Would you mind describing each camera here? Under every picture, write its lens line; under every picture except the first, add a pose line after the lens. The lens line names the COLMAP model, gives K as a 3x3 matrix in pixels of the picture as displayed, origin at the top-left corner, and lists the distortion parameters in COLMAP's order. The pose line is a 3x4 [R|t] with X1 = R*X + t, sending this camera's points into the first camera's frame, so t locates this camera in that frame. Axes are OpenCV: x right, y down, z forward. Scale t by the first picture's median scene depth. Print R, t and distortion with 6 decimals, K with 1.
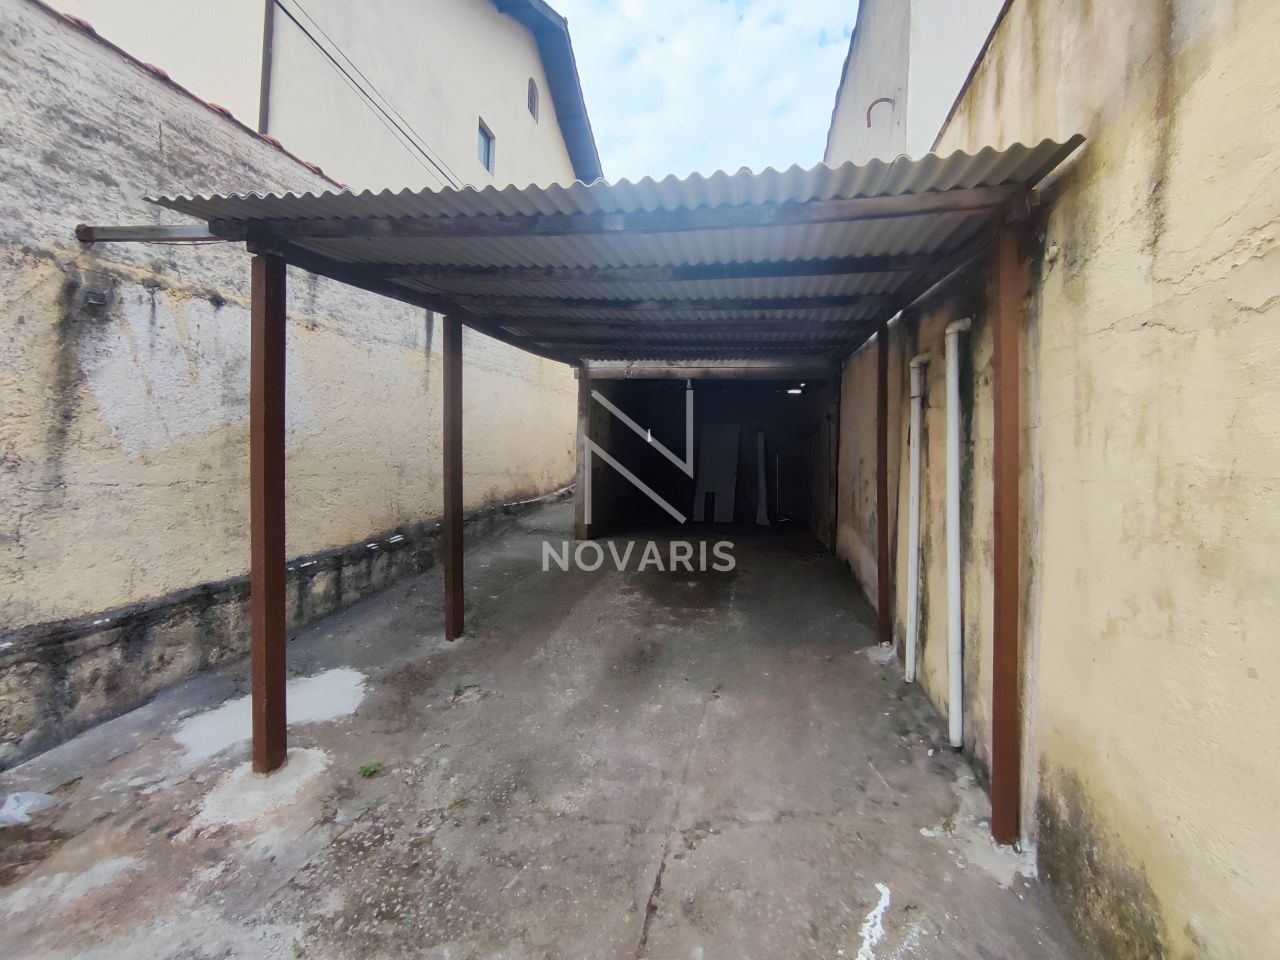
lens RADIAL K [[592.1, 0, 642.1], [0, 592.1, 477.3], [0, 0, 1]] dist [0.000768, 0.001927]
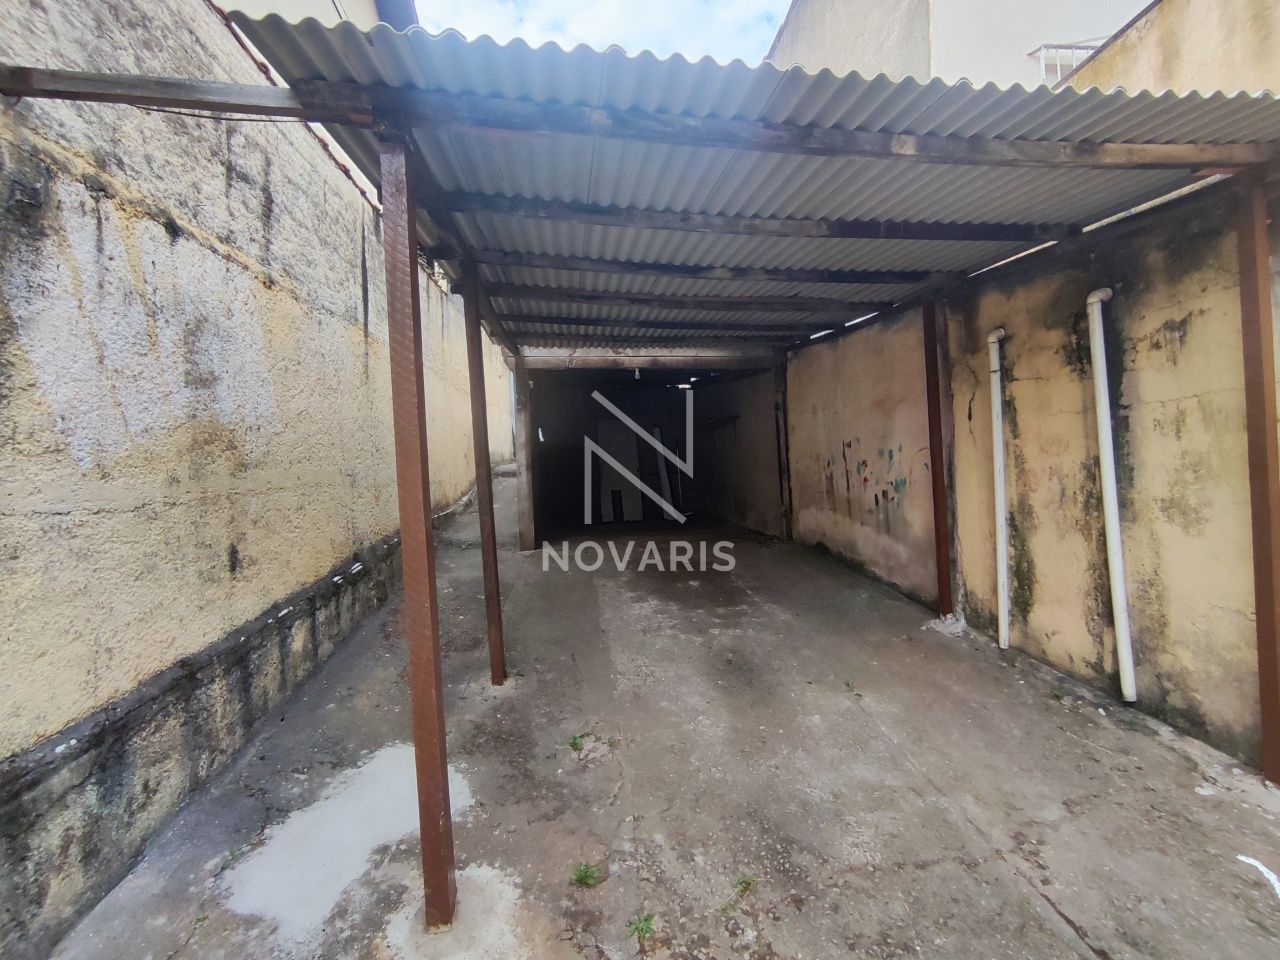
lens RADIAL K [[592.1, 0, 634.4], [0, 592.1, 477.8], [0, 0, 1]] dist [0.000768, 0.001927]
pose [[0.948133, -0.058177, 0.312505, -0.481634], [0.060085, 0.998187, 0.003530, 0.008601], [-0.312144, 0.015429, 0.949910, 0.230789]]
